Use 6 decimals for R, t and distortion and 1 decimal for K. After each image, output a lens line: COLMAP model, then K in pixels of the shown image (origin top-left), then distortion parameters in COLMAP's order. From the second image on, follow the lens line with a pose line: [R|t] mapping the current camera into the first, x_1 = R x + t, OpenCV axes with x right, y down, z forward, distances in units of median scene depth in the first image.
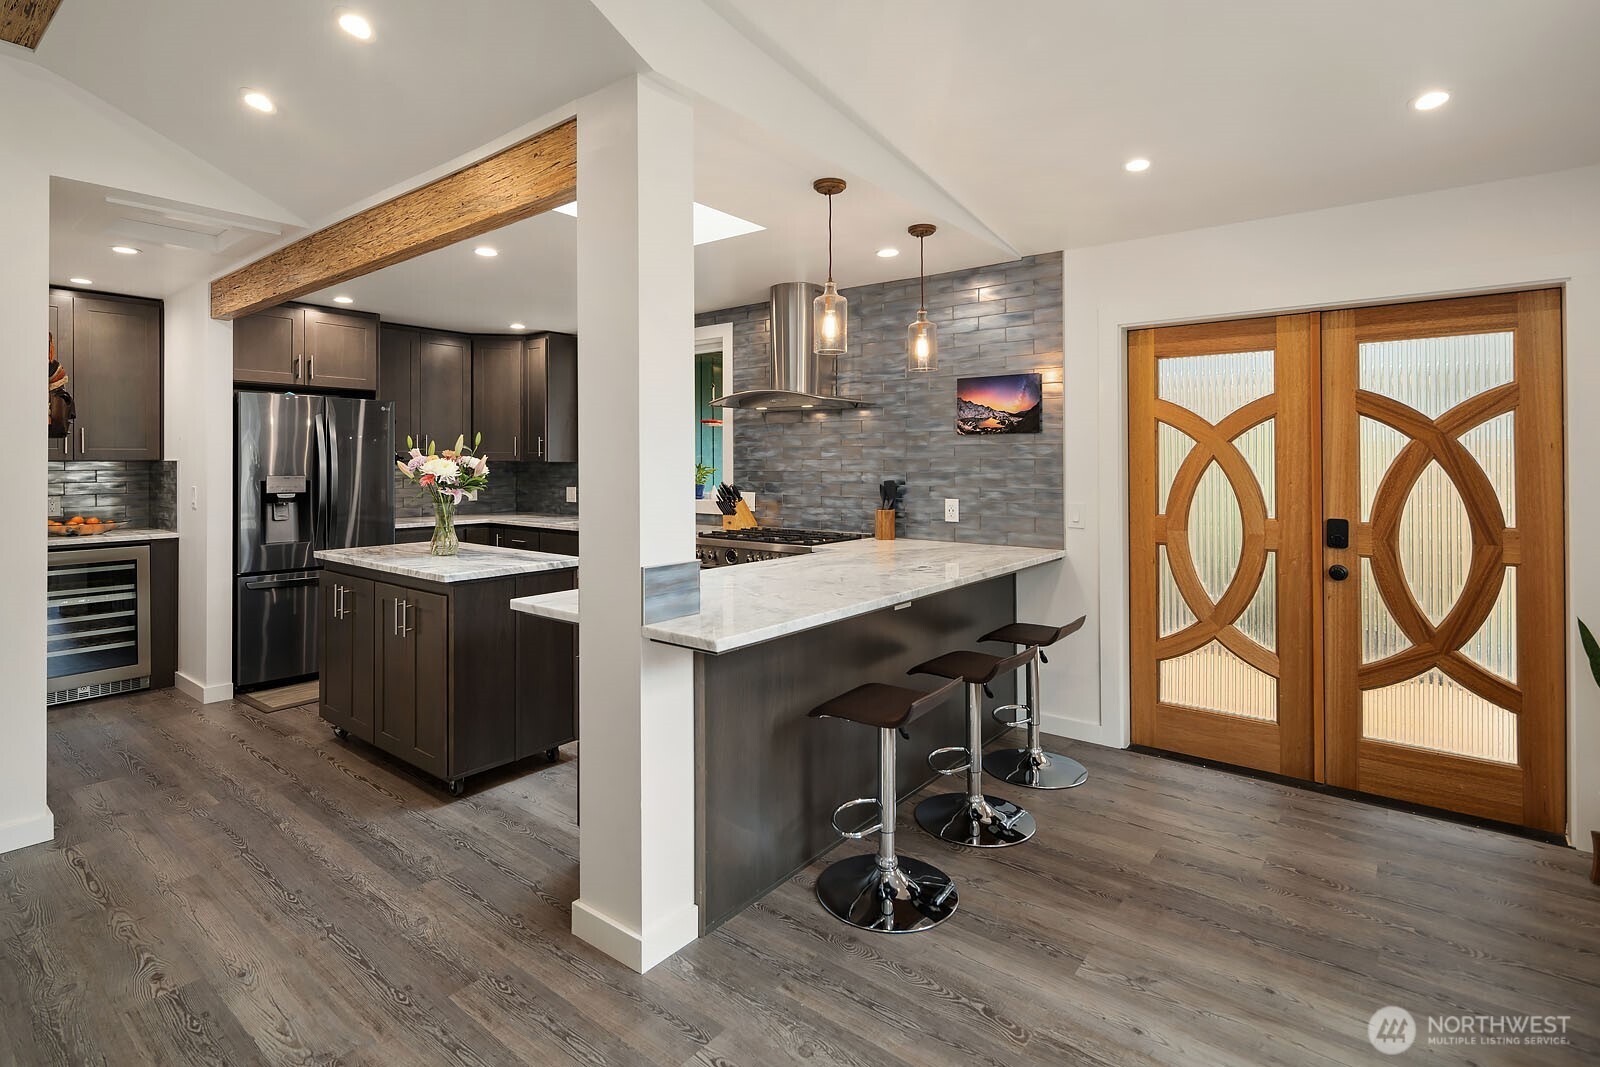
lens RADIAL K [[783.2, 0, 789.6], [0, 783.2, 458.4], [0, 0, 1]] dist [-0.000010, -0.000100]
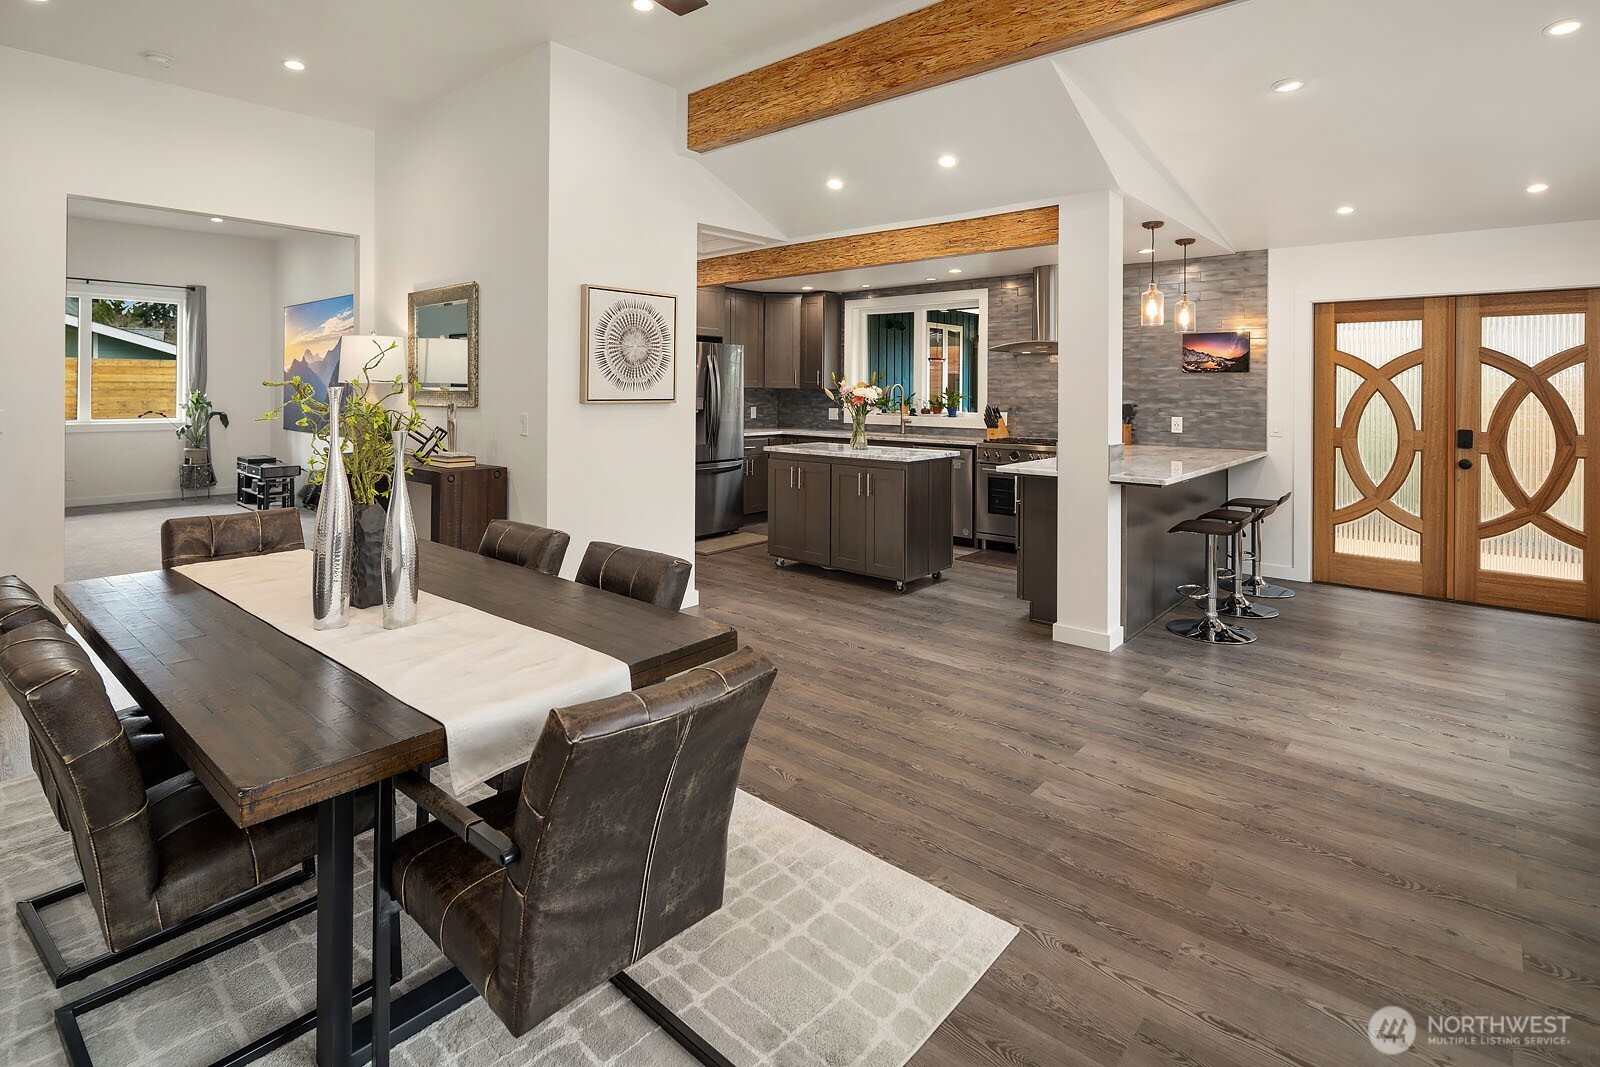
lens RADIAL K [[792.2, 0, 781.4], [0, 792.2, 393.4], [0, 0, 1]] dist [0.000026, -0.000428]
pose [[0.998812, 0.006816, -0.048248, -0.463446], [-0.006305, 0.999923, 0.010721, -0.002788], [0.048317, -0.010404, 0.998778, -0.507584]]
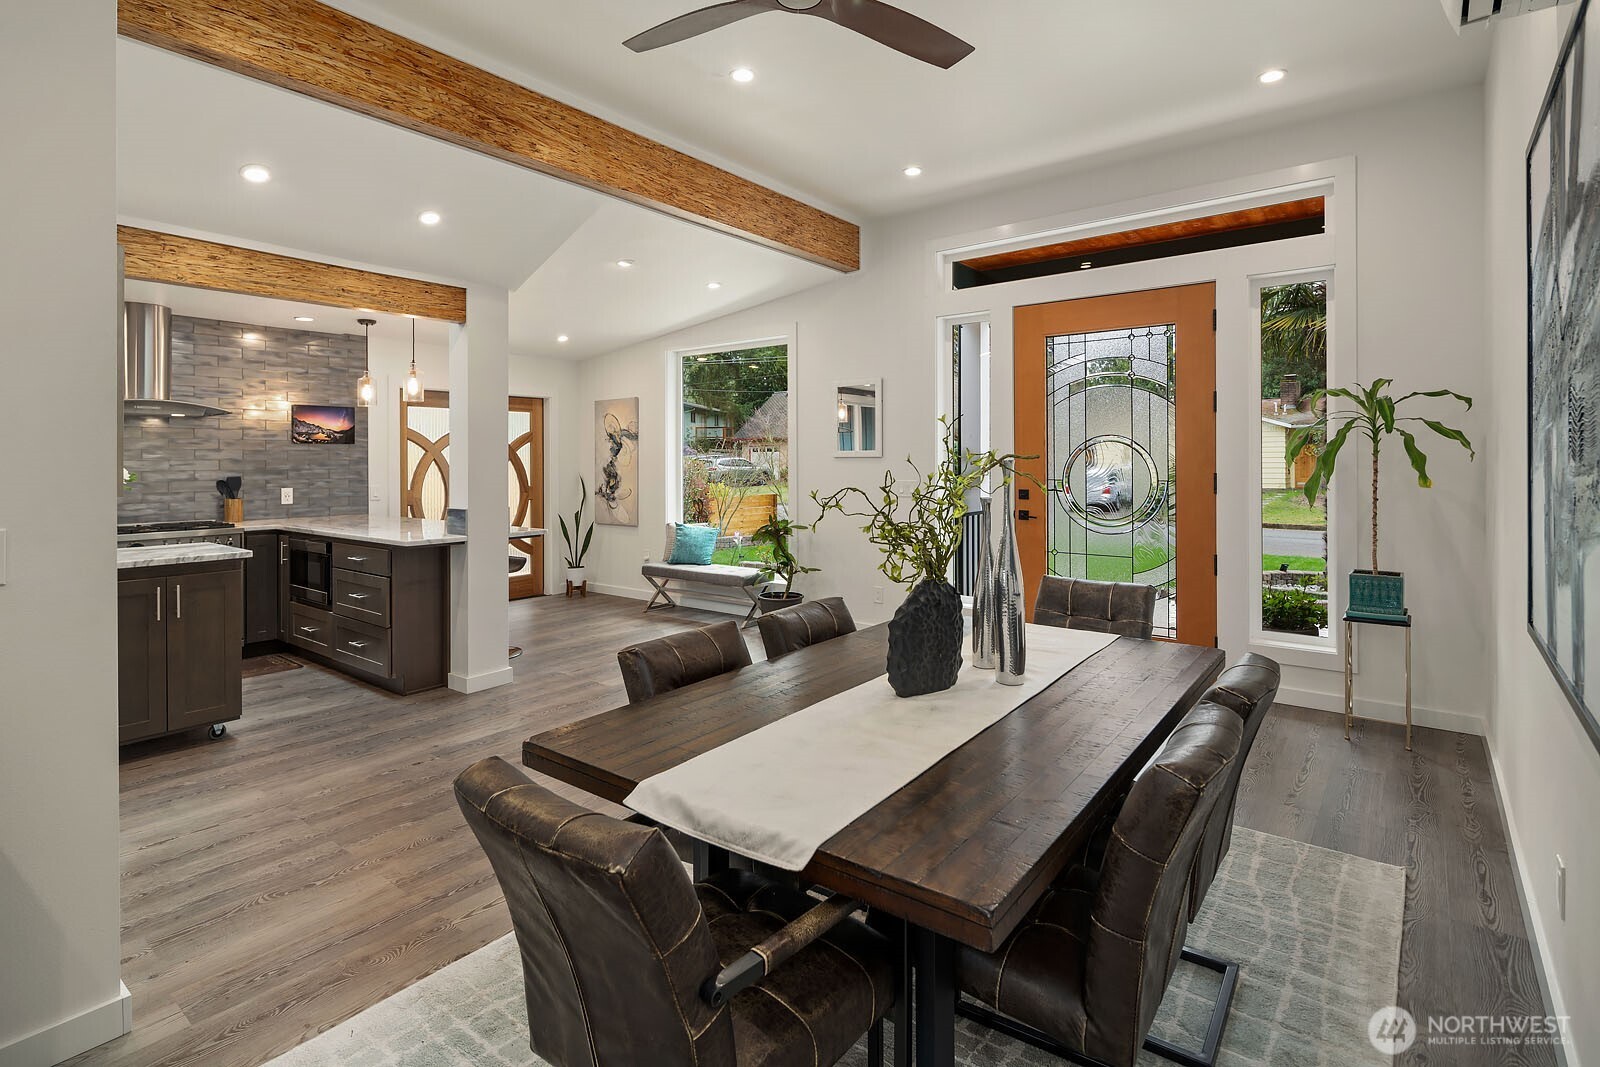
lens RADIAL K [[783.2, 0, 789.6], [0, 783.2, 458.4], [0, 0, 1]] dist [-0.000010, -0.000100]
pose [[-0.010300, 0.002701, 0.999943, -1.258655], [0.000288, 0.999996, -0.002698, 0.001880], [-0.999947, 0.000260, -0.010301, 0.103731]]
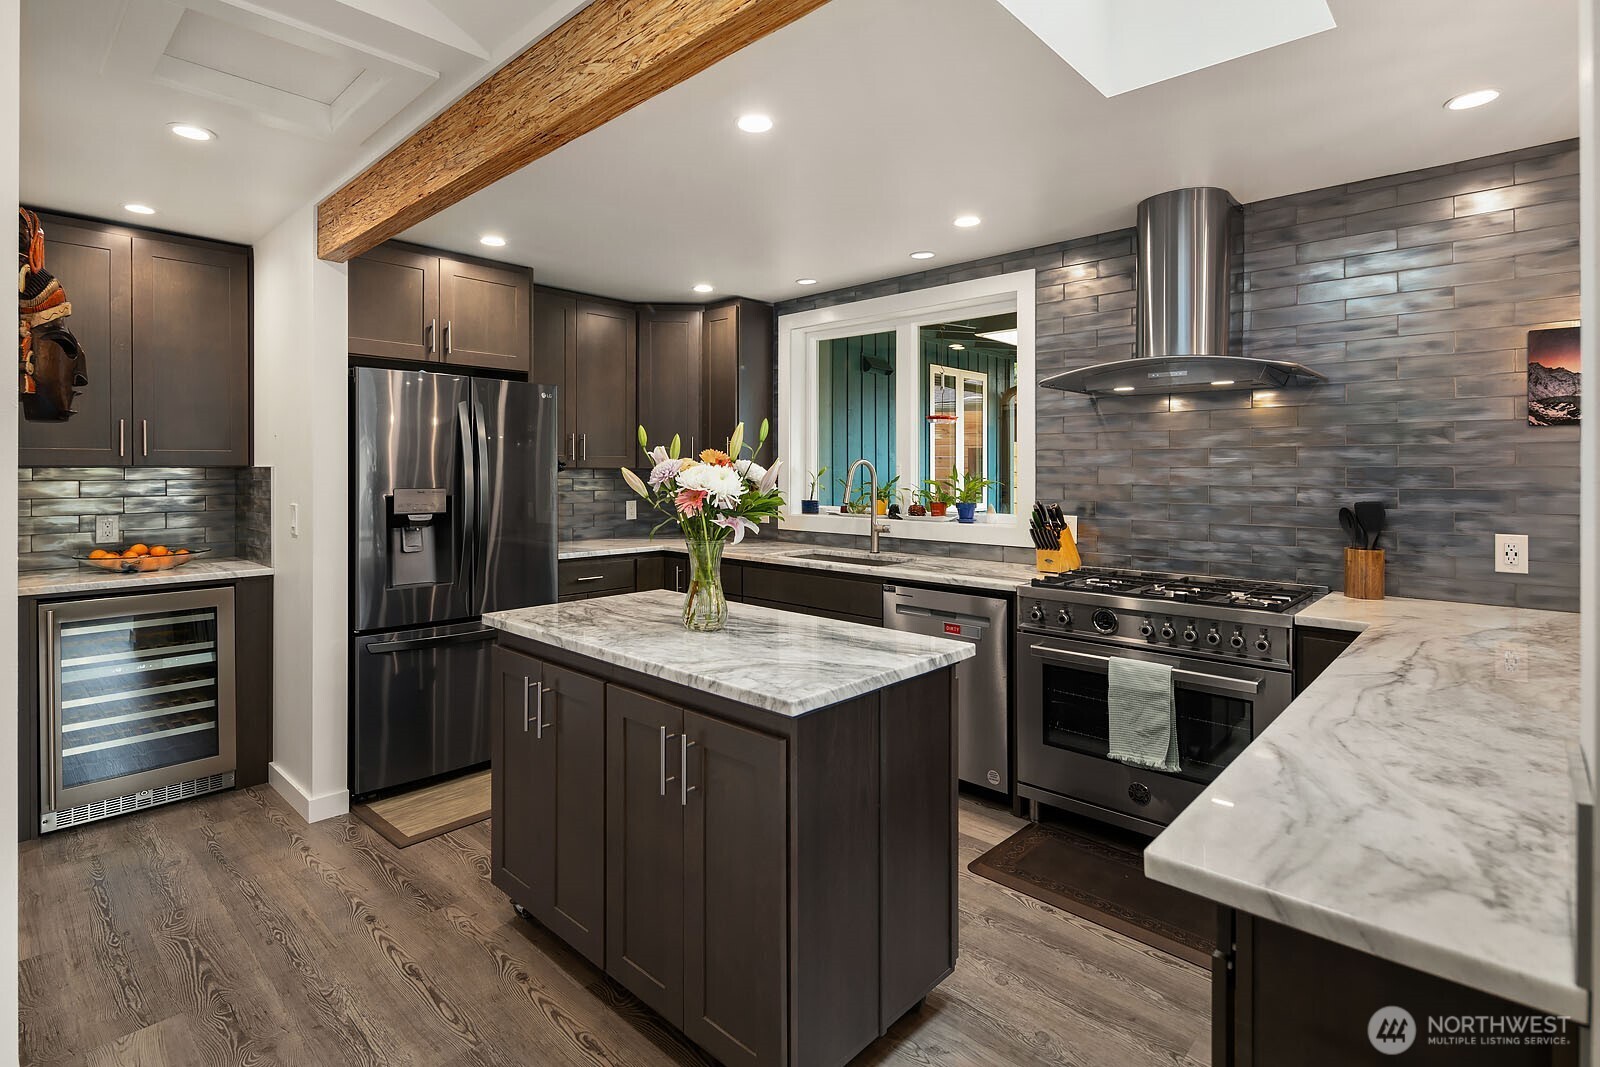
lens RADIAL K [[773.9, 0, 791.5], [0, 773.9, 472.3], [0, 0, 1]] dist [0.002123, -0.000232]
pose [[0.997405, 0.003235, -0.071916, -0.301612], [-0.002744, 0.999972, 0.006926, 0.001998], [0.071936, -0.006711, 0.997387, 0.385641]]
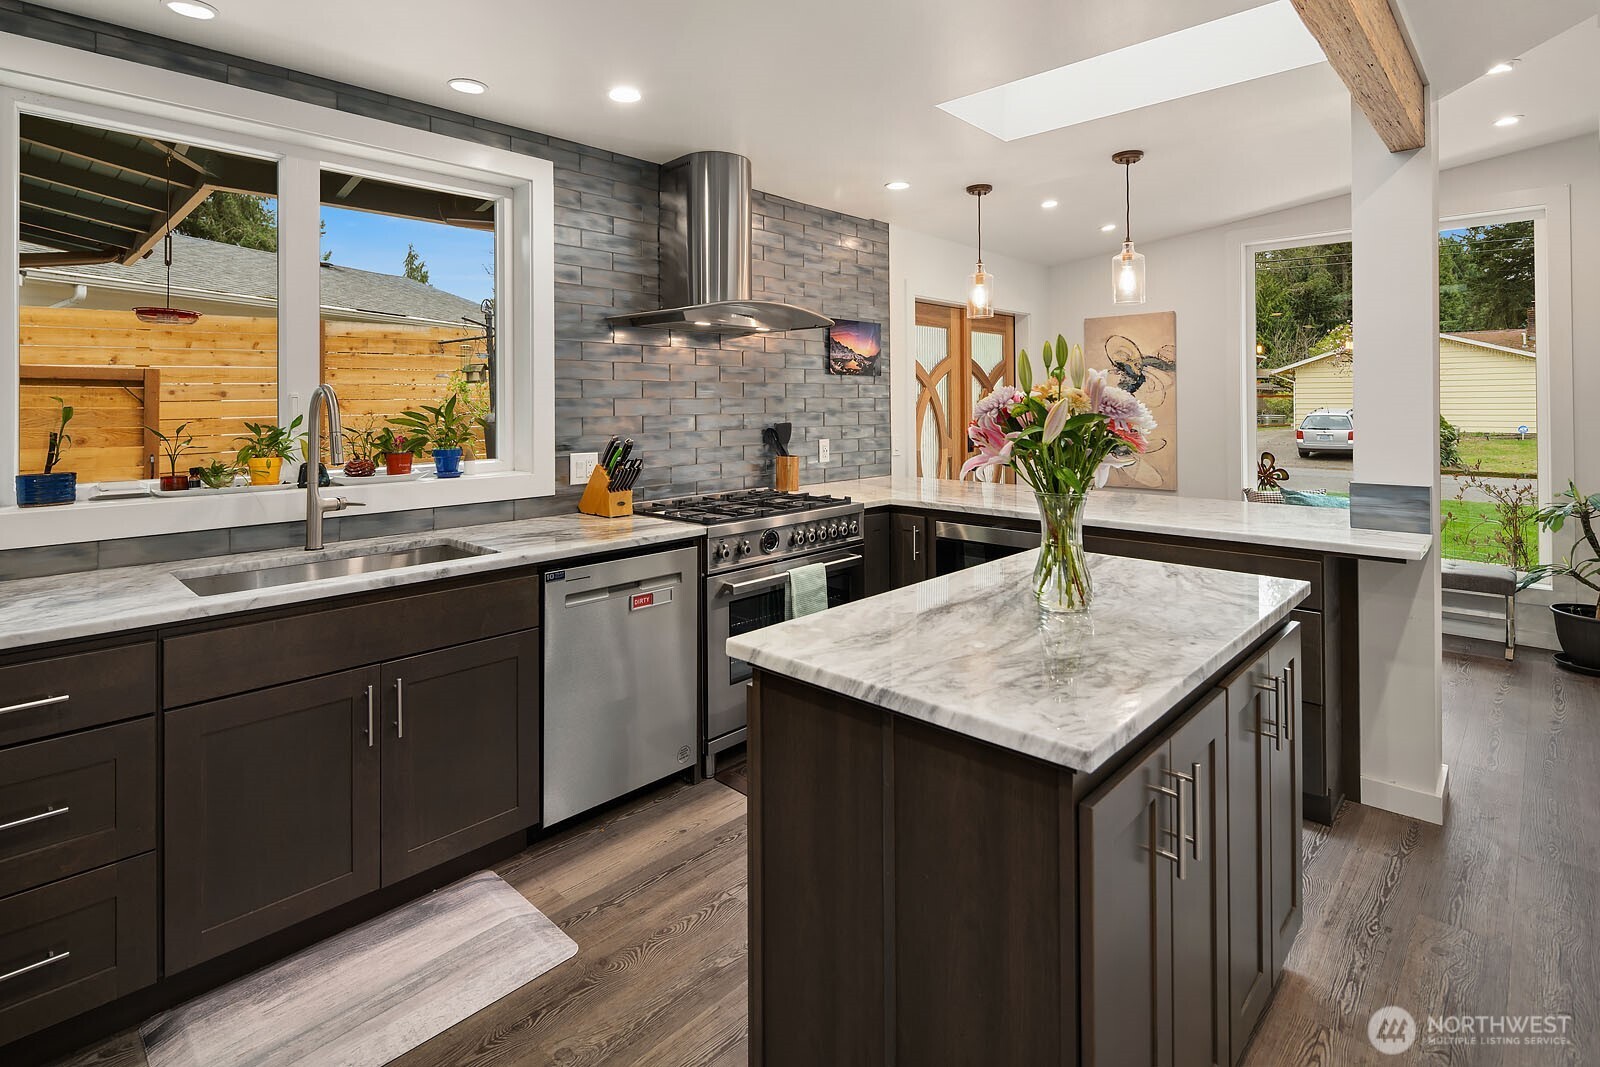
lens RADIAL K [[792.2, 0, 781.4], [0, 792.2, 393.4], [0, 0, 1]] dist [0.000026, -0.000428]
pose [[0.092992, 0.009712, 0.995619, -0.809656], [0.001714, 0.999949, -0.009914, 0.004294], [-0.995665, 0.002629, 0.092971, 0.986073]]
